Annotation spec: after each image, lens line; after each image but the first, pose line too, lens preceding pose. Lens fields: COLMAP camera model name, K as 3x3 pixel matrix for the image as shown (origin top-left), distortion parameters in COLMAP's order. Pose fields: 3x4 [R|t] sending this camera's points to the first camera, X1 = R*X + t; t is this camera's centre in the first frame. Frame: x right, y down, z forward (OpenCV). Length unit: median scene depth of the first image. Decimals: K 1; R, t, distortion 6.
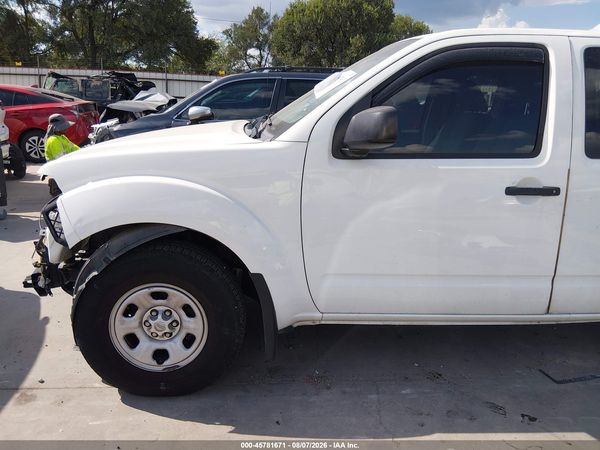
lens RADIAL K [[460.6, 0, 305.9], [0, 460.6, 216.0], [0, 0, 1]] dist [0.068017, -0.125478]
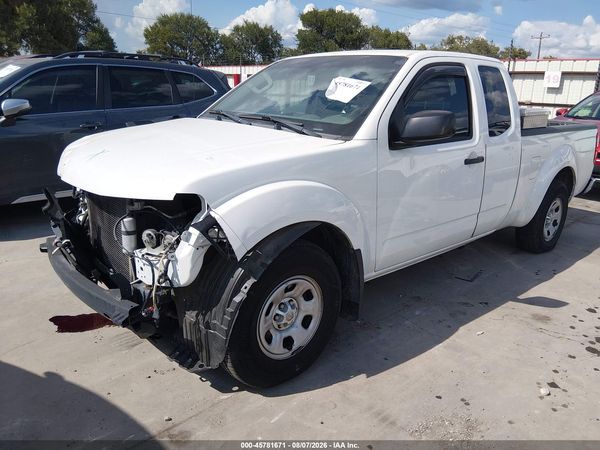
lens RADIAL K [[460.6, 0, 305.9], [0, 460.6, 216.0], [0, 0, 1]] dist [0.068017, -0.125478]
pose [[0.783032, -0.169014, 0.598578, -0.893836], [0.141594, 0.985542, 0.093050, -0.092094], [-0.605651, 0.011894, 0.795642, 0.100191]]
